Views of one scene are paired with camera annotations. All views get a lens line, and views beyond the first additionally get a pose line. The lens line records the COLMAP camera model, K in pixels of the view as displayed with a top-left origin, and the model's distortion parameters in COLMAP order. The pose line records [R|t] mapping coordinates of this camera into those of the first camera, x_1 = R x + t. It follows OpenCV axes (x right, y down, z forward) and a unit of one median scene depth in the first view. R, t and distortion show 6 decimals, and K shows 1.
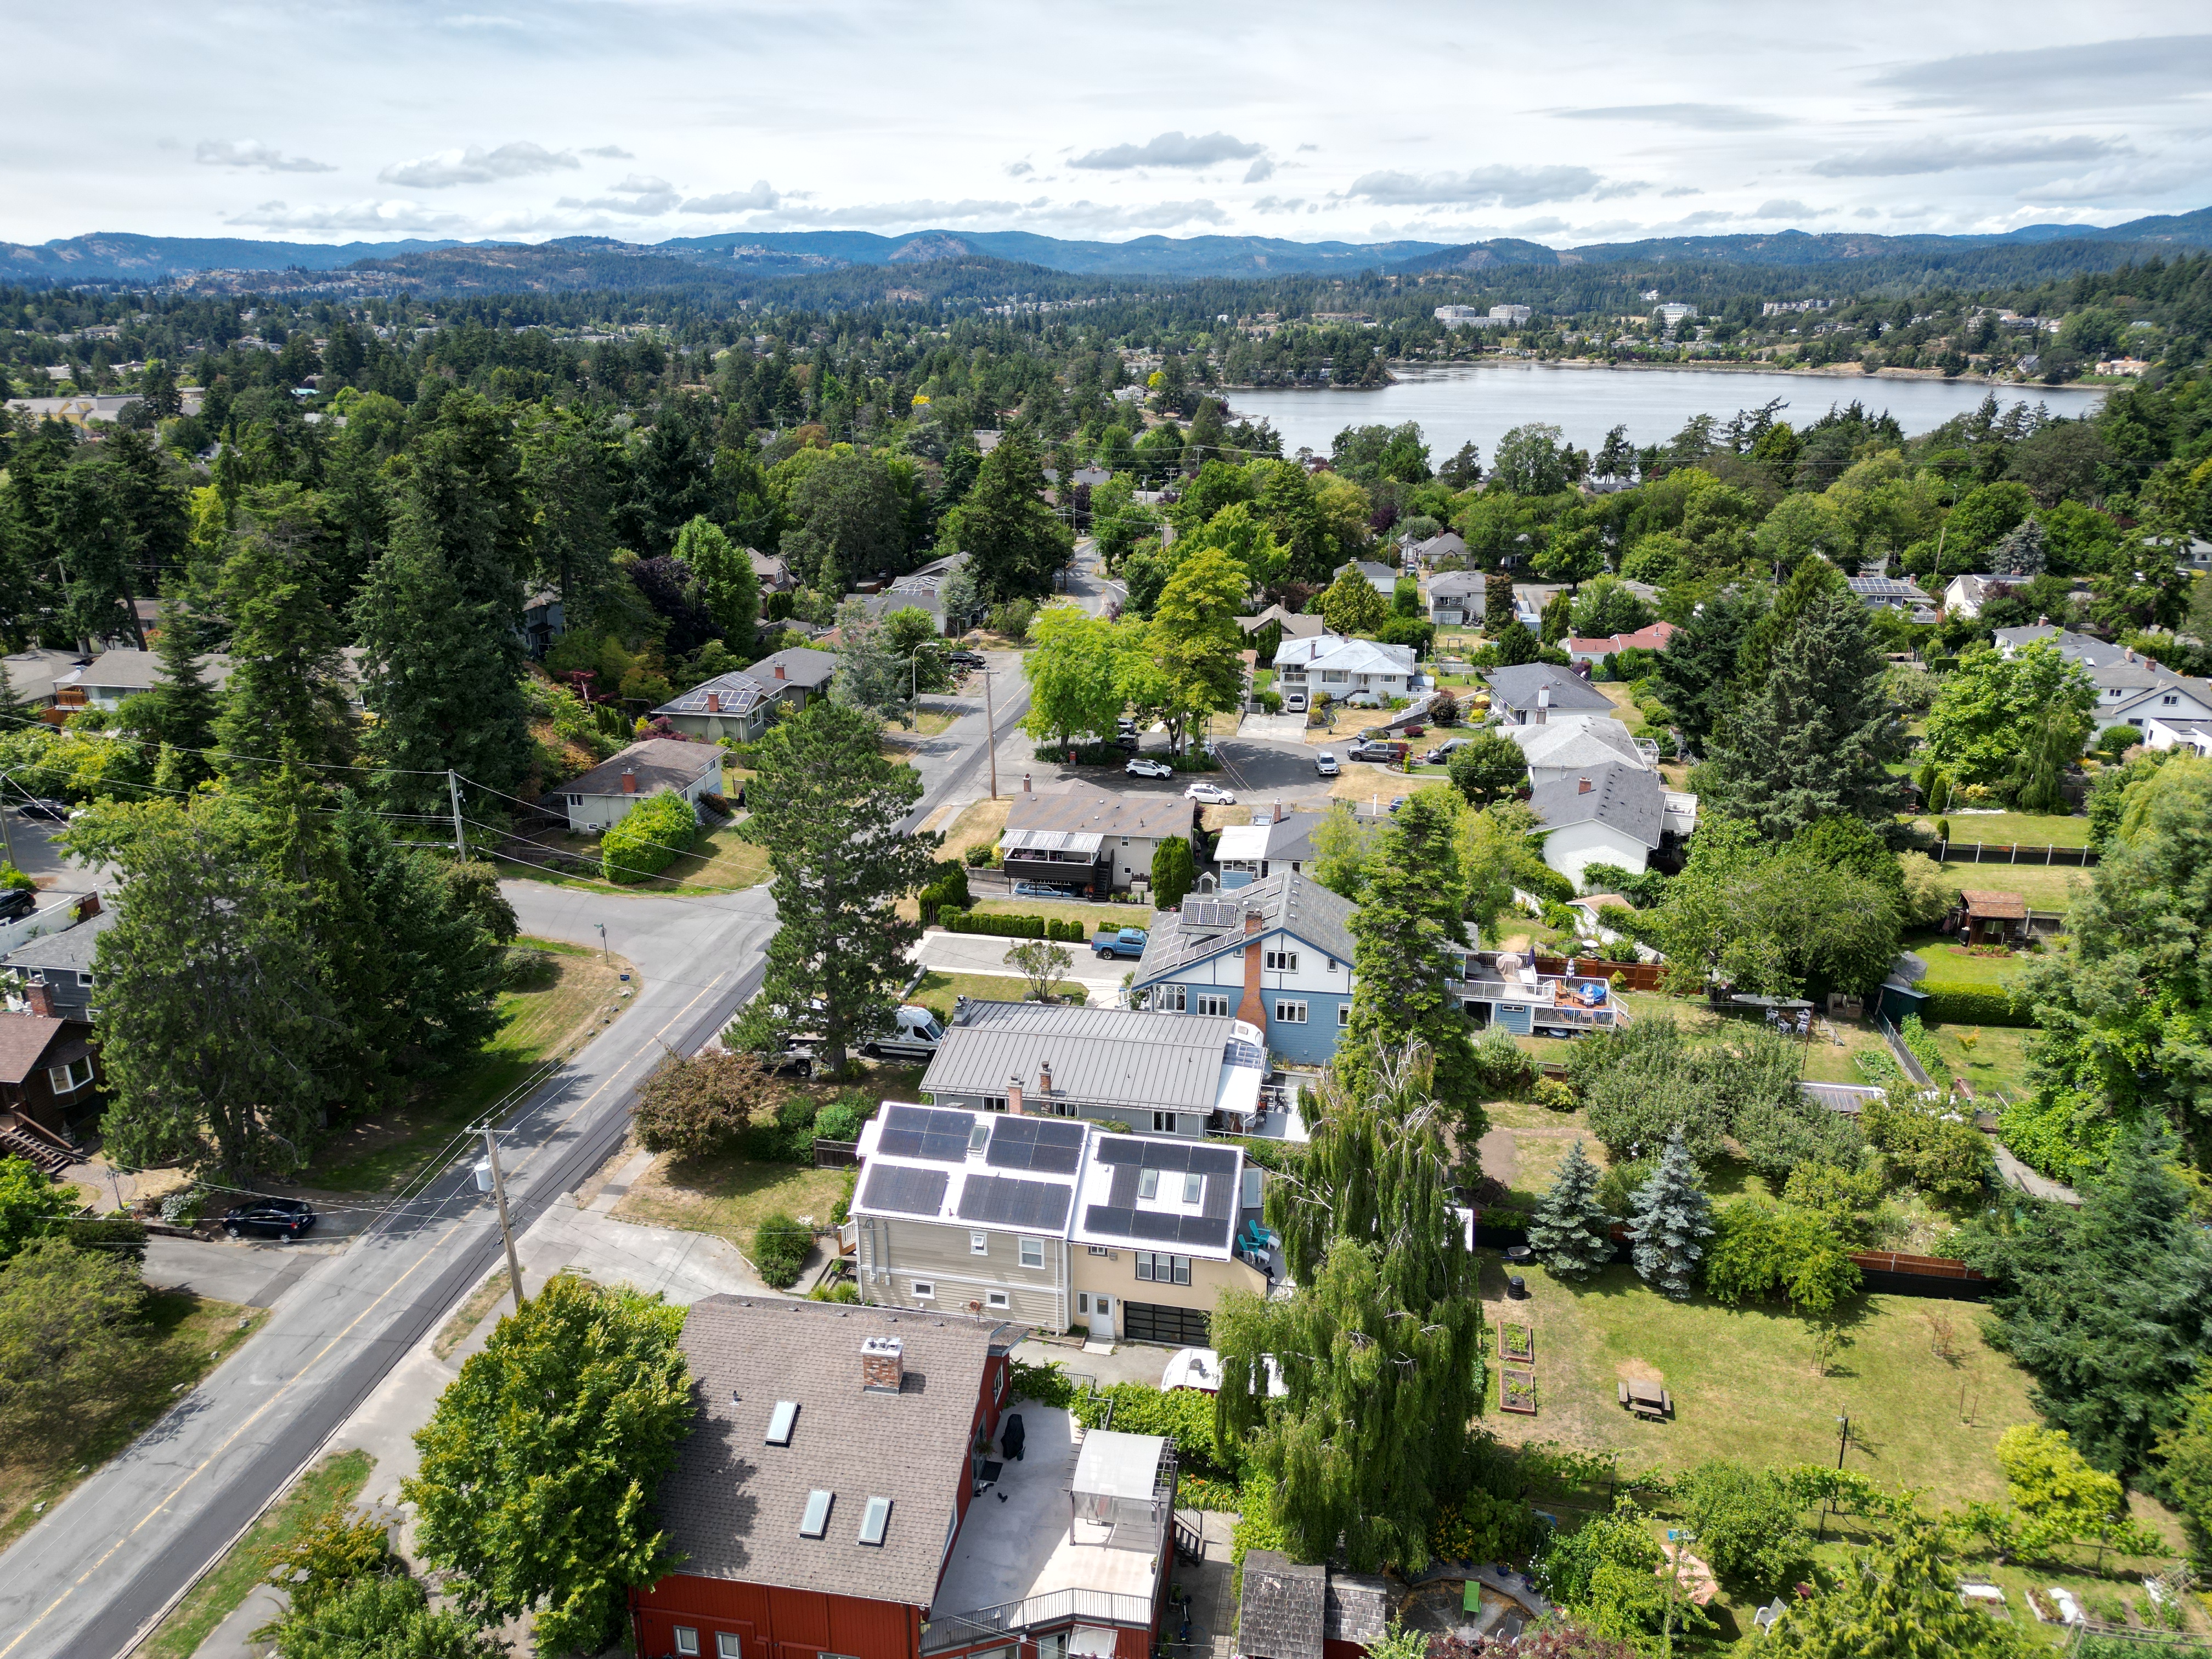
lens RADIAL K [[1545.9, 0, 1105.2], [0, 1545.9, 794.8], [0, 0, 1]] dist [0.136325, -0.210918]
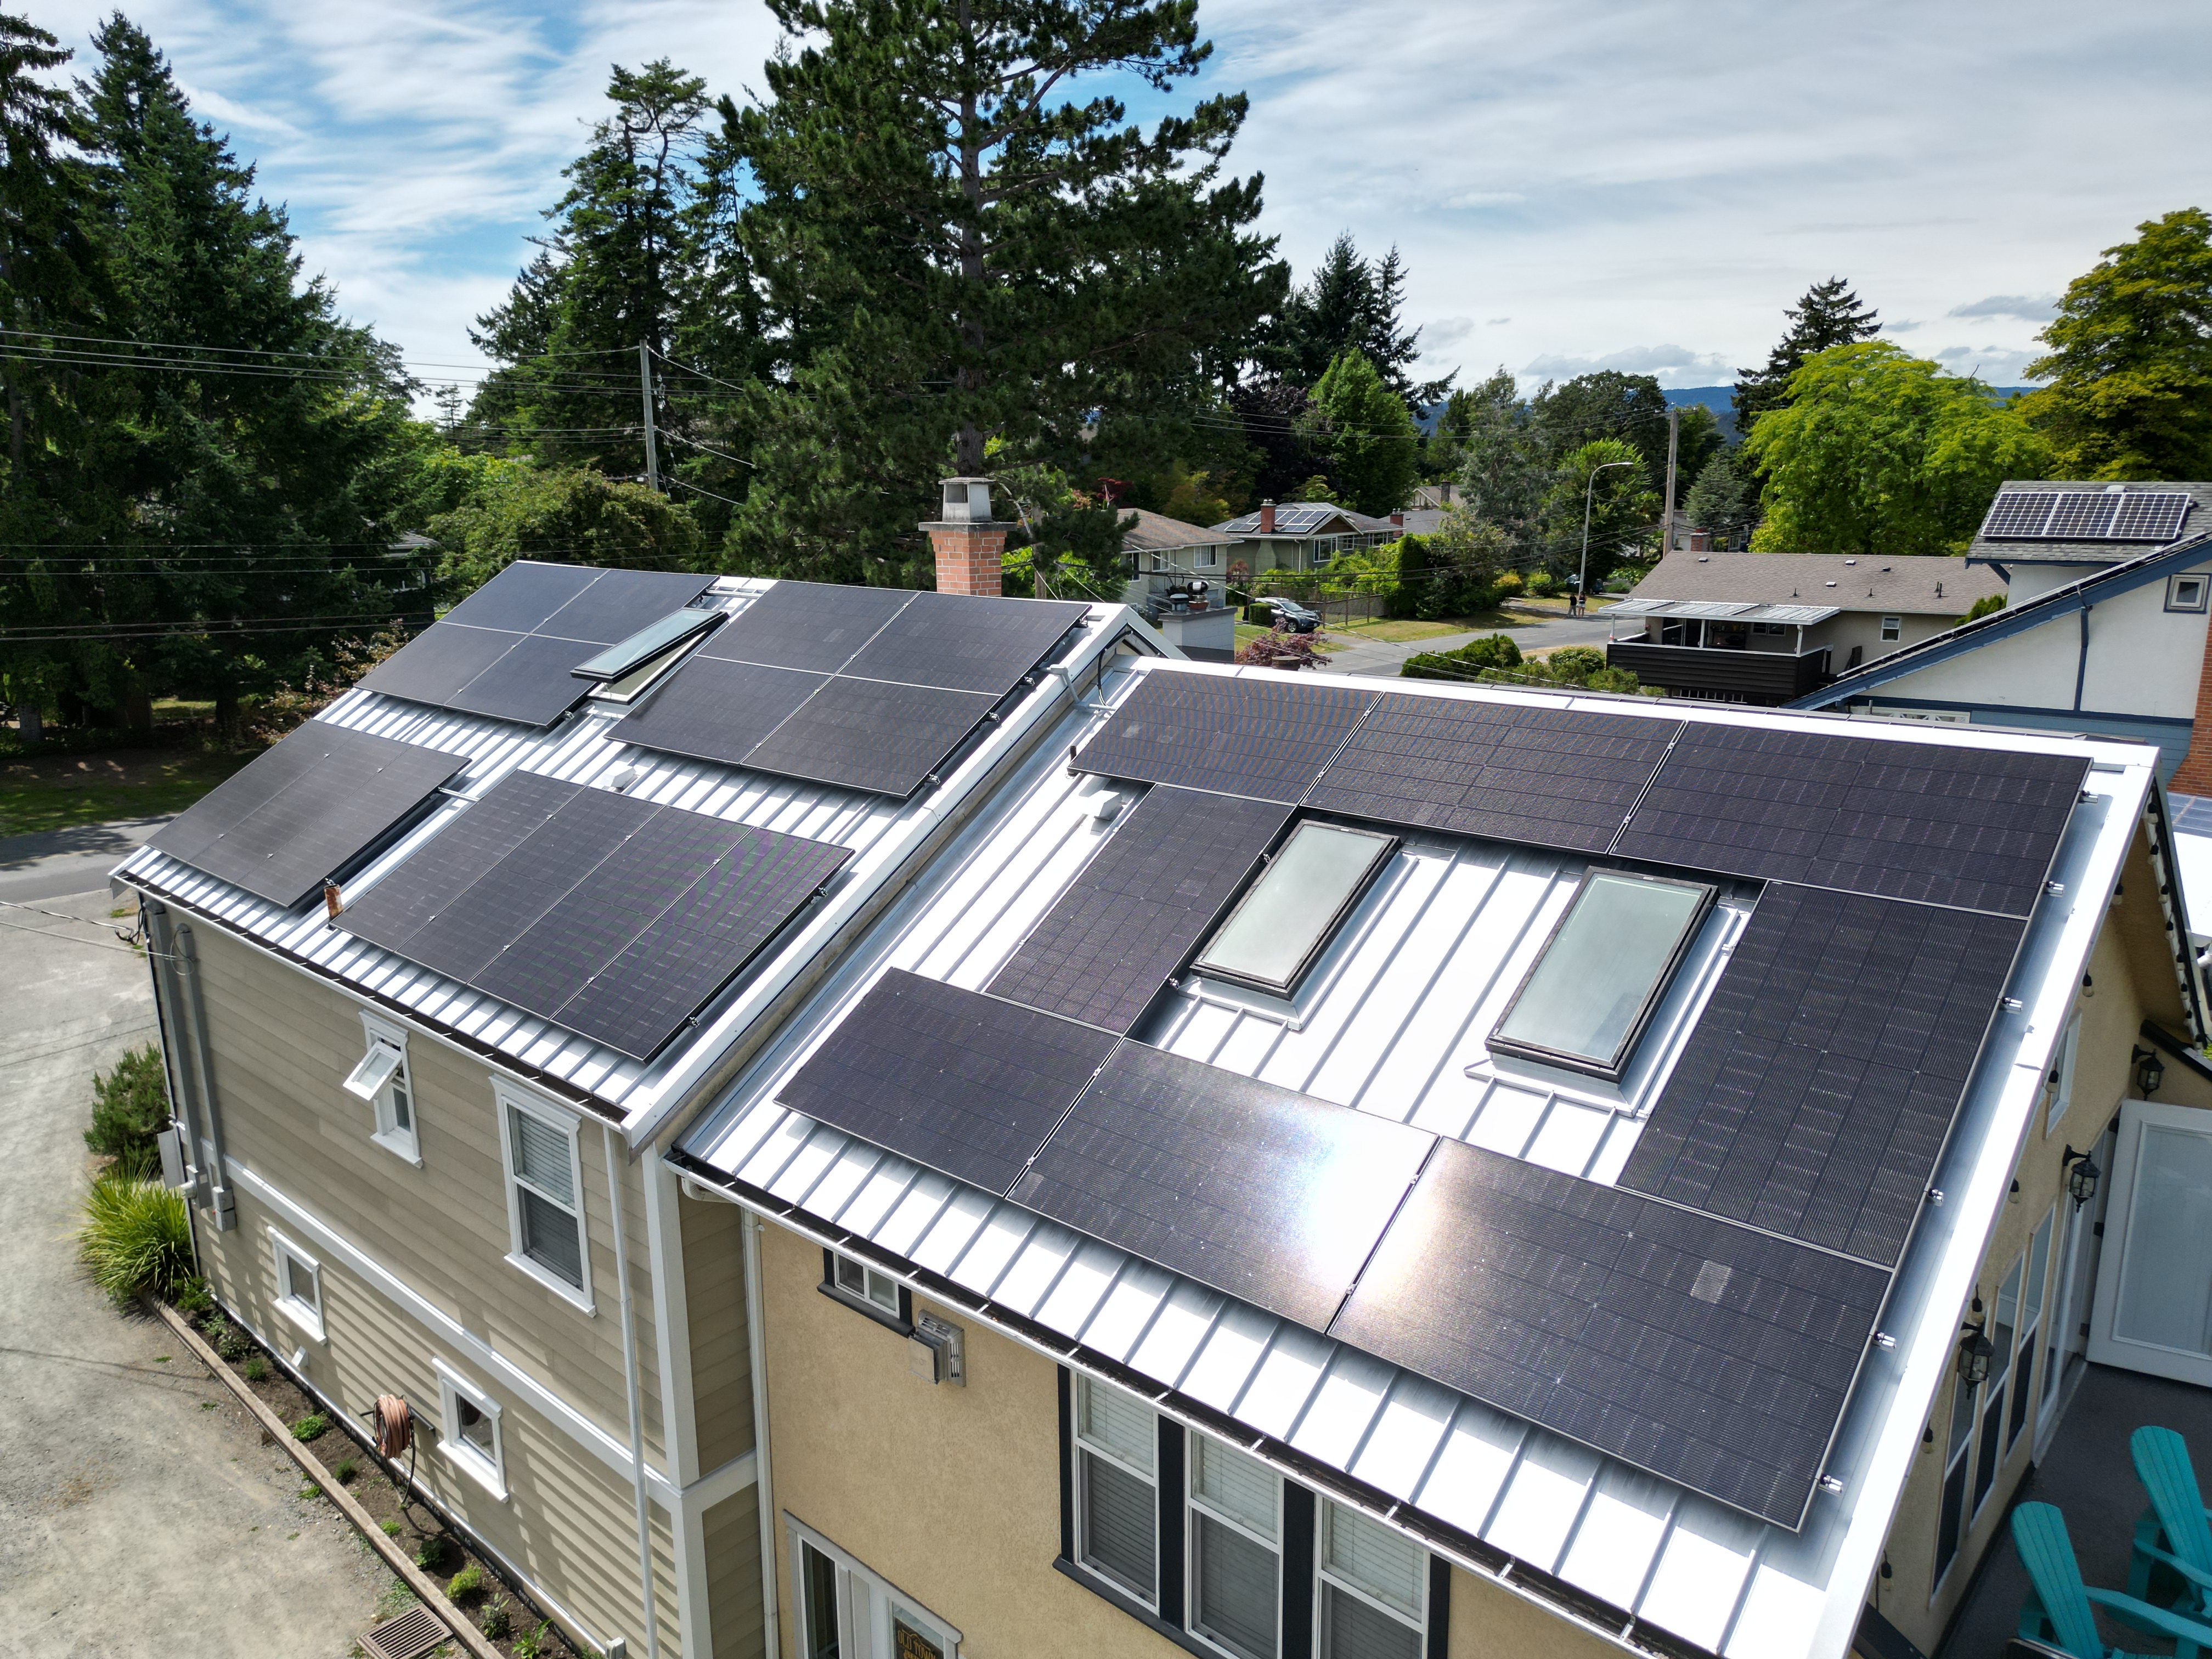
lens RADIAL K [[1537.9, 0, 1114.7], [0, 1537.9, 820.6], [0, 0, 1]] dist [0.030529, -0.004854]
pose [[0.869182, 0.108414, -0.482461, 0.052815], [-0.143903, 0.988899, -0.037034, 0.183530], [0.473090, 0.101617, 0.875134, 0.645841]]
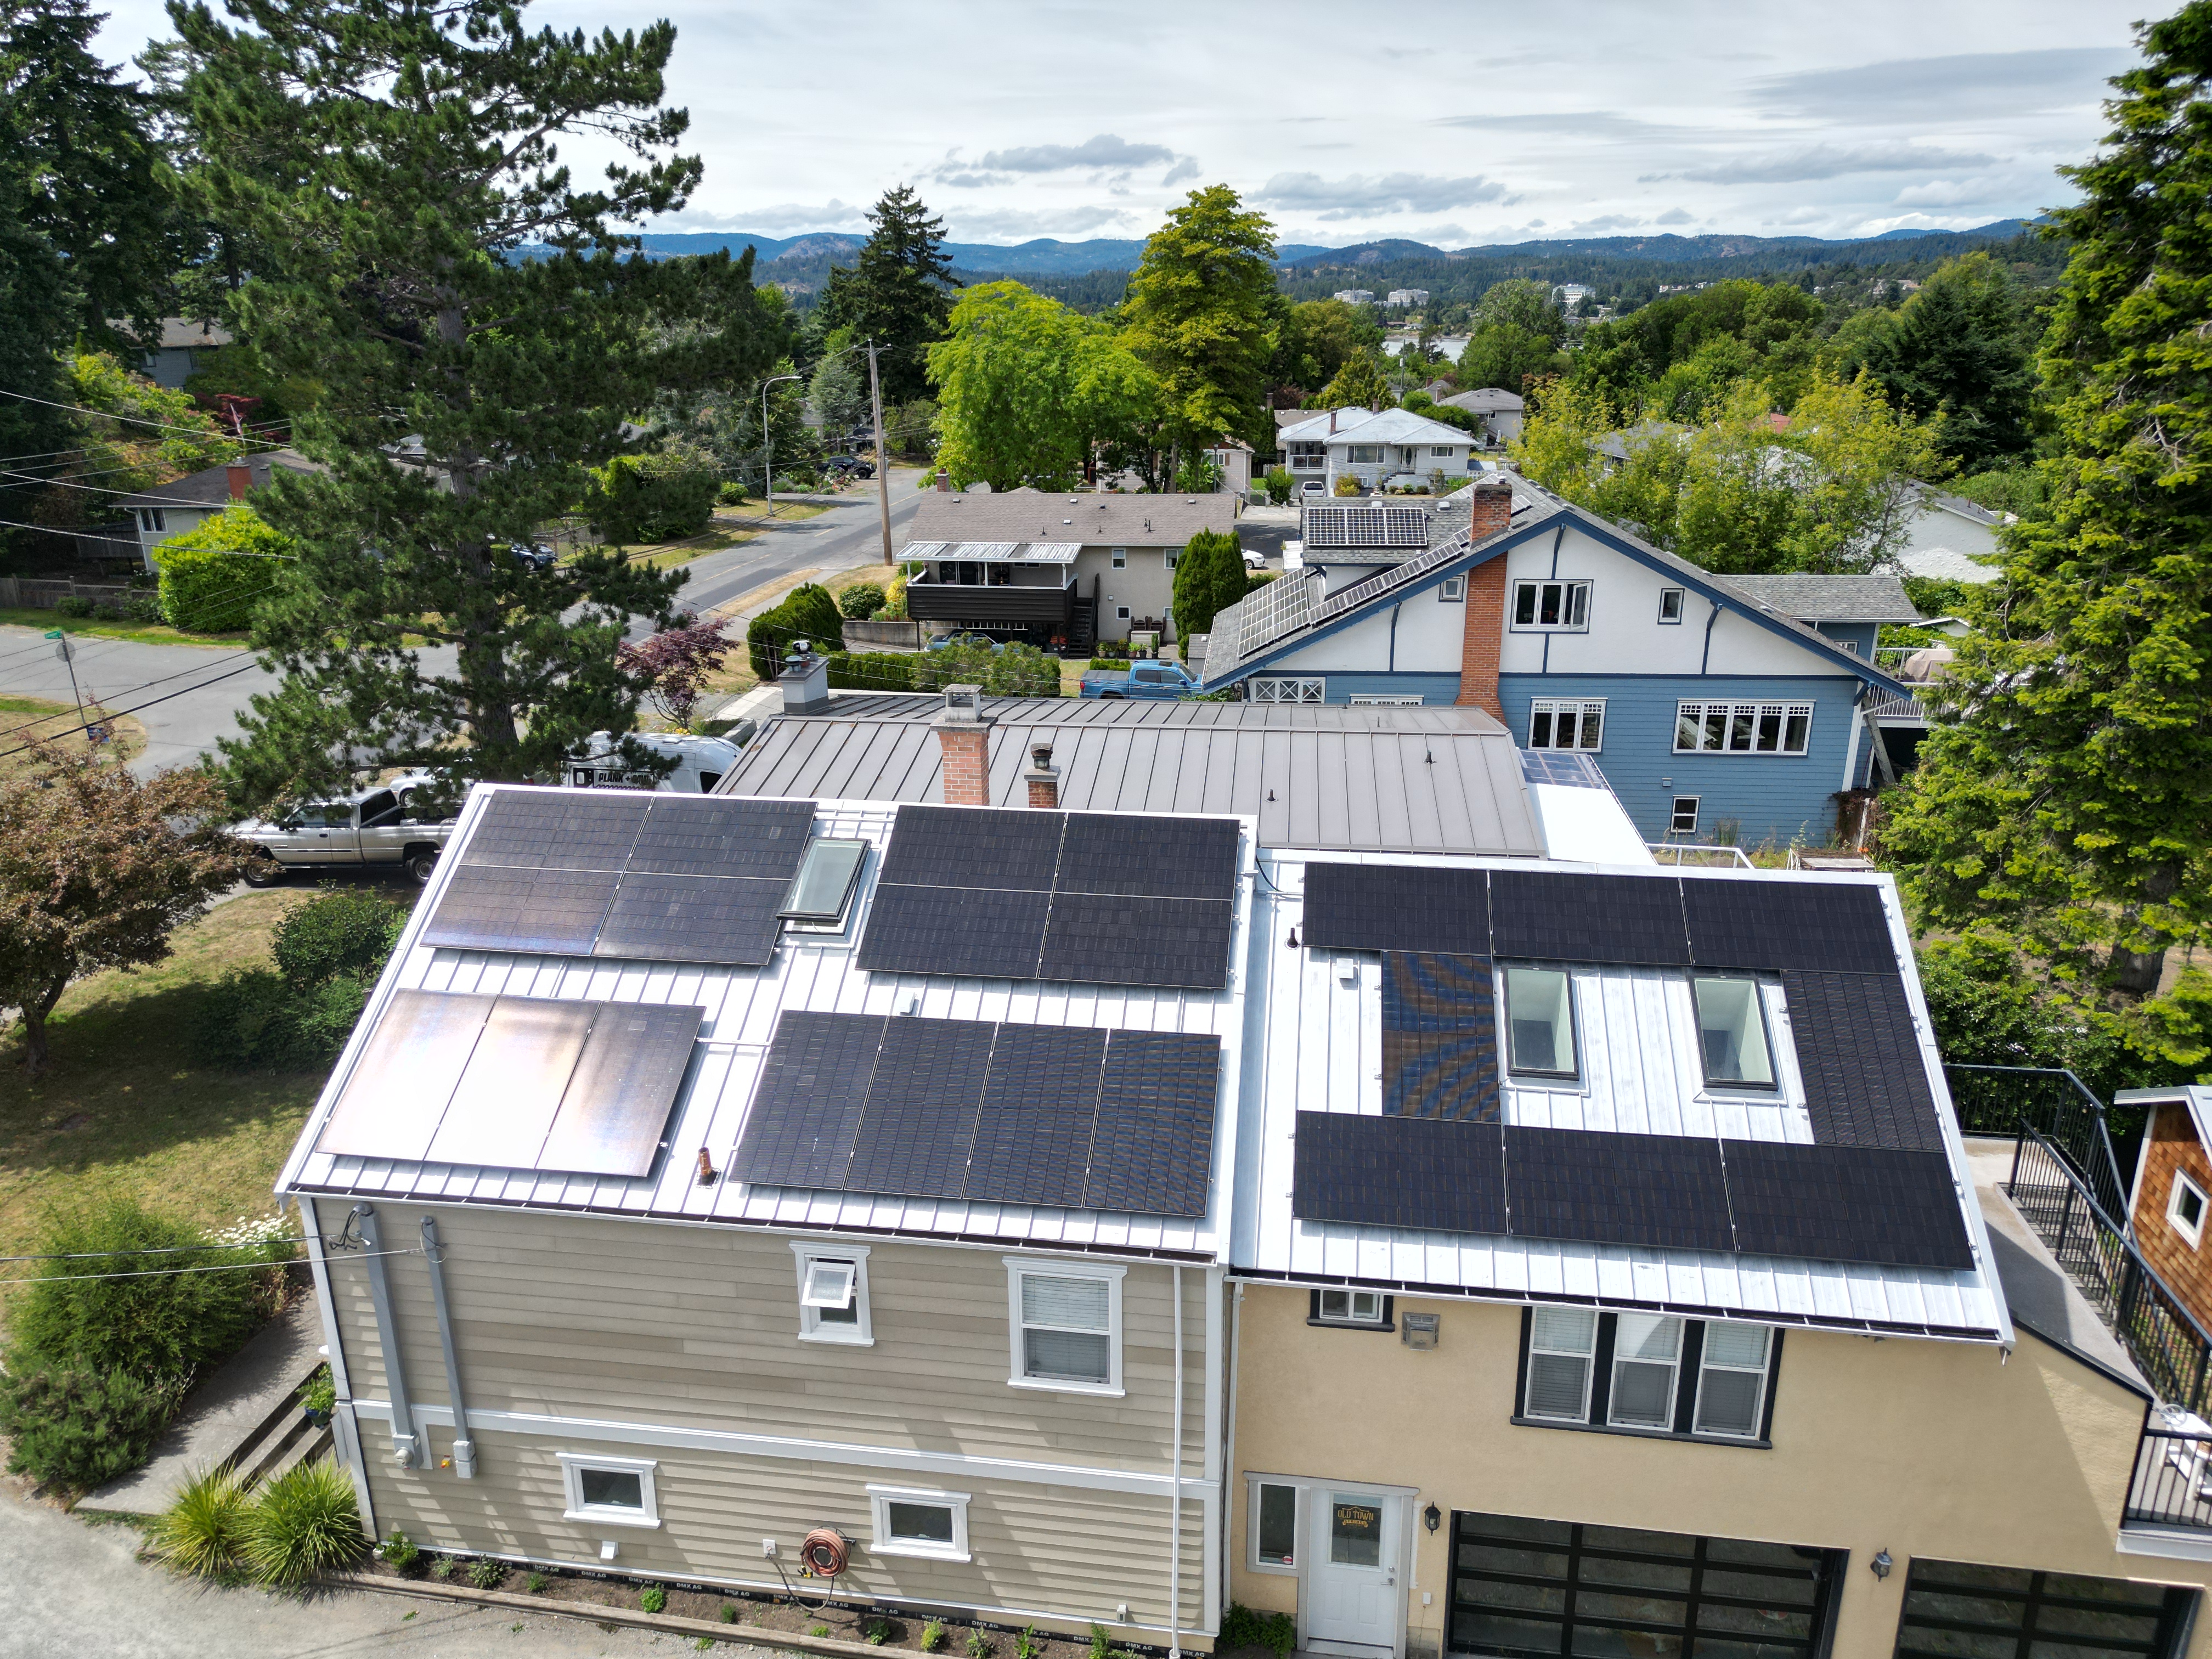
lens RADIAL K [[1545.9, 0, 1105.2], [0, 1545.9, 794.8], [0, 0, 1]] dist [0.136325, -0.210918]
pose [[0.997851, -0.019856, 0.062450, -0.039872], [0.020089, 0.999793, -0.003099, 0.159073], [-0.062376, 0.004346, 0.998043, 0.567476]]
